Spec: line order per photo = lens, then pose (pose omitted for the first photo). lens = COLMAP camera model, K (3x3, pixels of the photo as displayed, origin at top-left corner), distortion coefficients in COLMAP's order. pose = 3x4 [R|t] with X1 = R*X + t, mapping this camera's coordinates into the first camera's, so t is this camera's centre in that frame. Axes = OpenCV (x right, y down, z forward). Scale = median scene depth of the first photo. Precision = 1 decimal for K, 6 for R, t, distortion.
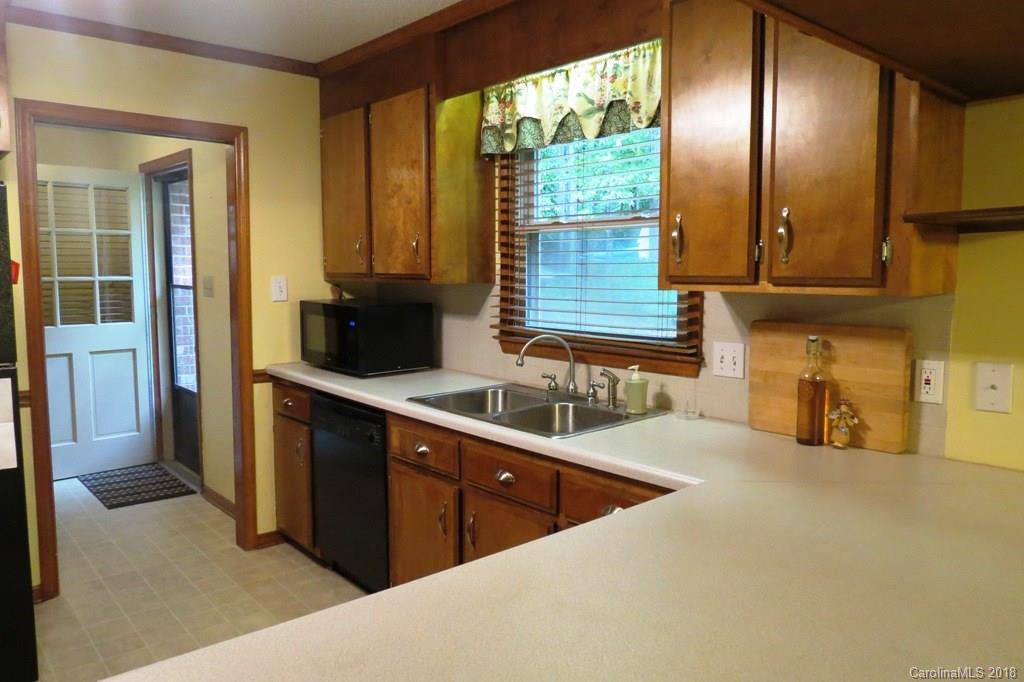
lens RADIAL K [[723.7, 0, 516.8], [0, 723.7, 342.3], [0, 0, 1]] dist [-0.045911, 0.034933]
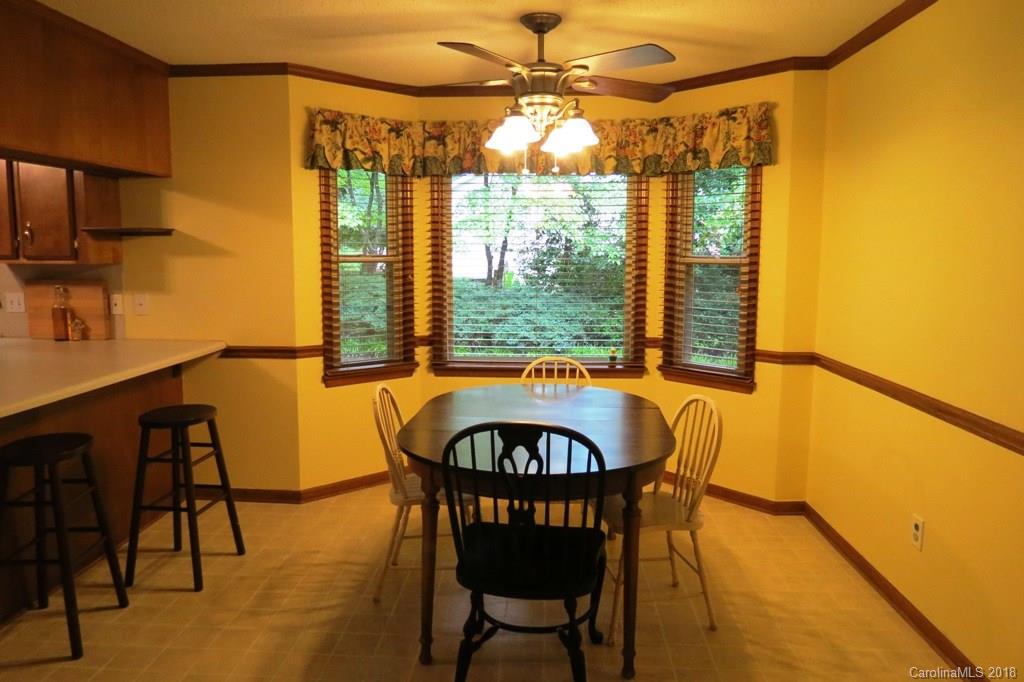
lens RADIAL K [[723.7, 0, 513.8], [0, 723.7, 339.9], [0, 0, 1]] dist [-0.045911, 0.034933]
pose [[0.700088, -0.076733, 0.709922, -0.121415], [0.059224, 0.997024, 0.049361, 0.124152], [-0.711596, 0.007488, 0.702549, -1.345451]]
